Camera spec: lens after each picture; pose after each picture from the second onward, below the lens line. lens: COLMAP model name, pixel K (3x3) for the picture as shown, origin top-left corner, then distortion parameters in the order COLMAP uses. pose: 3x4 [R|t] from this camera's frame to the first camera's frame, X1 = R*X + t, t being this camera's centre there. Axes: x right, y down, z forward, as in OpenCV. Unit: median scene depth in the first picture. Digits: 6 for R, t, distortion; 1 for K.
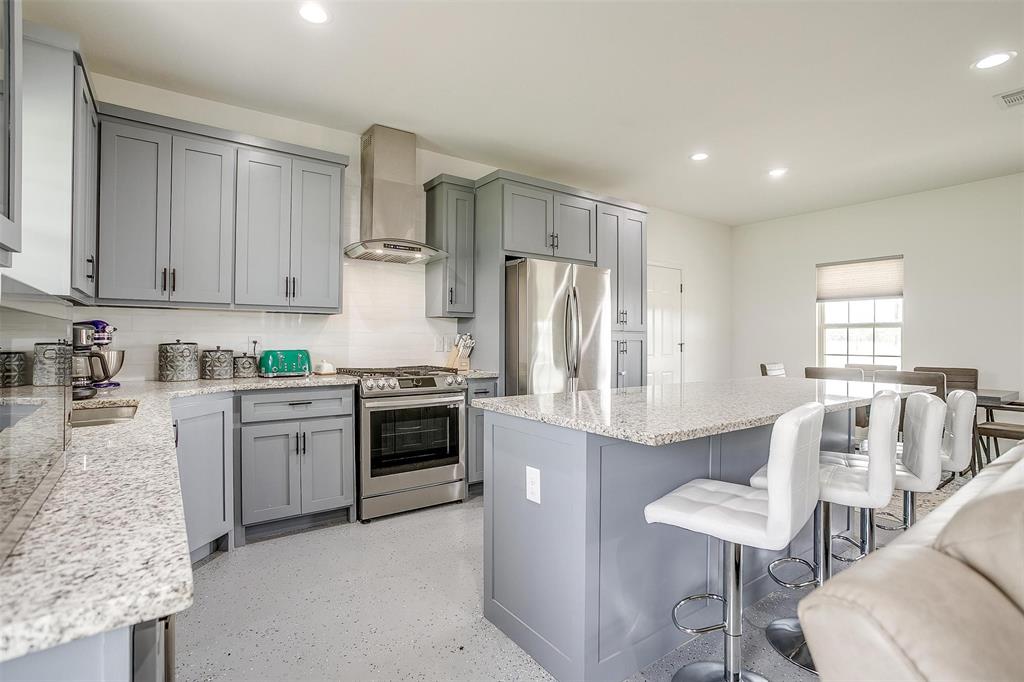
lens RADIAL K [[495.7, 0, 505.8], [0, 495.7, 334.4], [0, 0, 1]] dist [-0.058742, 0.029384]
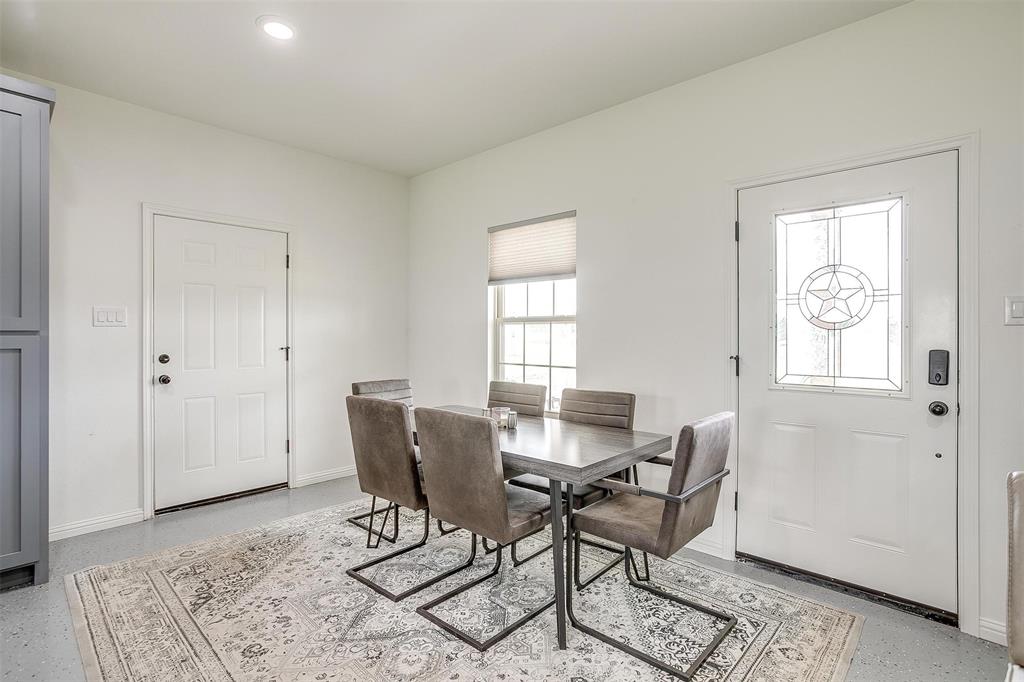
lens RADIAL K [[495.7, 0, 505.8], [0, 495.7, 334.4], [0, 0, 1]] dist [-0.058742, 0.029384]
pose [[0.981067, -0.002734, 0.193651, 0.583469], [-0.000087, 0.999894, 0.014557, -0.008918], [-0.193671, -0.014298, 0.980962, 0.360602]]
